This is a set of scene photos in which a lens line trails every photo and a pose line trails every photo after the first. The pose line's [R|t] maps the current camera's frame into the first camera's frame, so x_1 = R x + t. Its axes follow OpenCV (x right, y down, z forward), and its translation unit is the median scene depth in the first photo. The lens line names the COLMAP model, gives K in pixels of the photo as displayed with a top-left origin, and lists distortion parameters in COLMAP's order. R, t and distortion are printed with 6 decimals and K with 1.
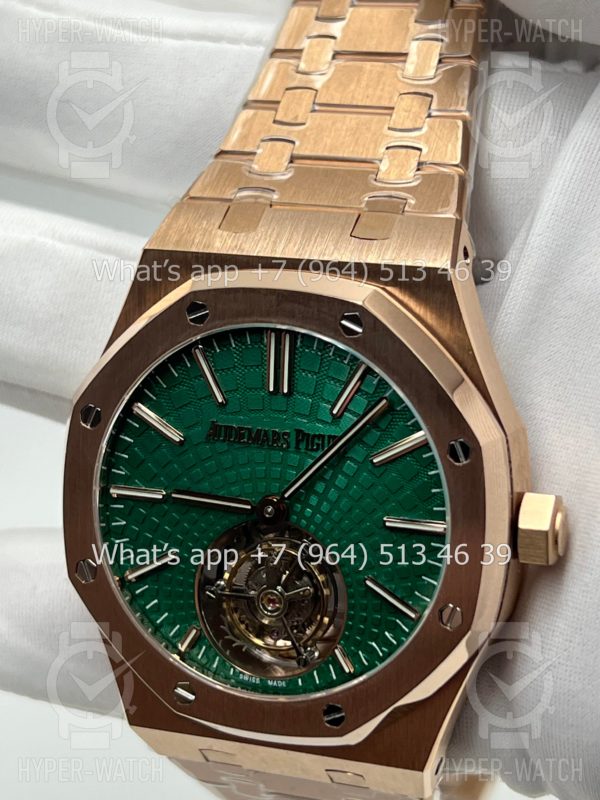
lens RADIAL K [[1904.8, 0, 298.4], [0, 1904.8, 404.0], [0, 0, 1]] dist [0.212986, 0.000000]
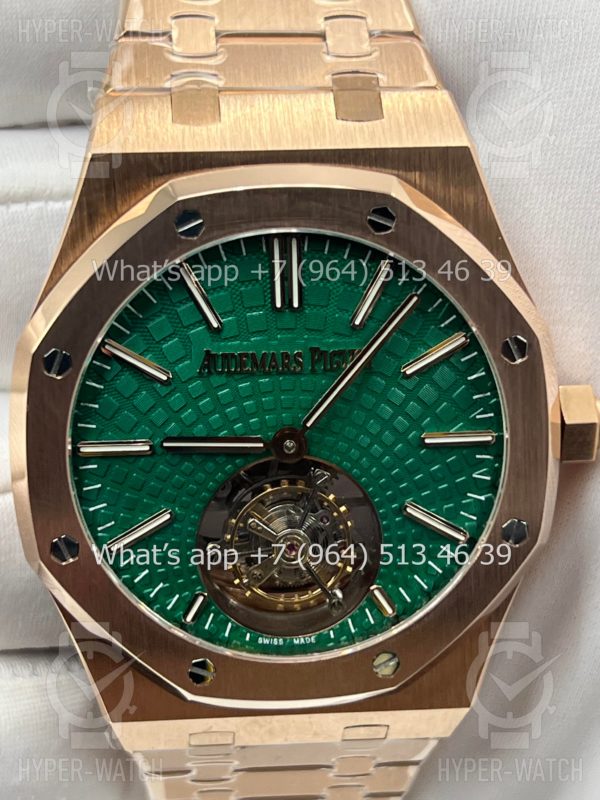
lens RADIAL K [[1904.8, 0, 299.8], [0, 1904.8, 403.0], [0, 0, 1]] dist [0.212986, 0.000000]
pose [[0.906976, -0.128818, 0.400999, -0.351209], [0.112176, 0.991572, 0.064816, -0.018432], [-0.405969, -0.013804, 0.913783, 0.207235]]
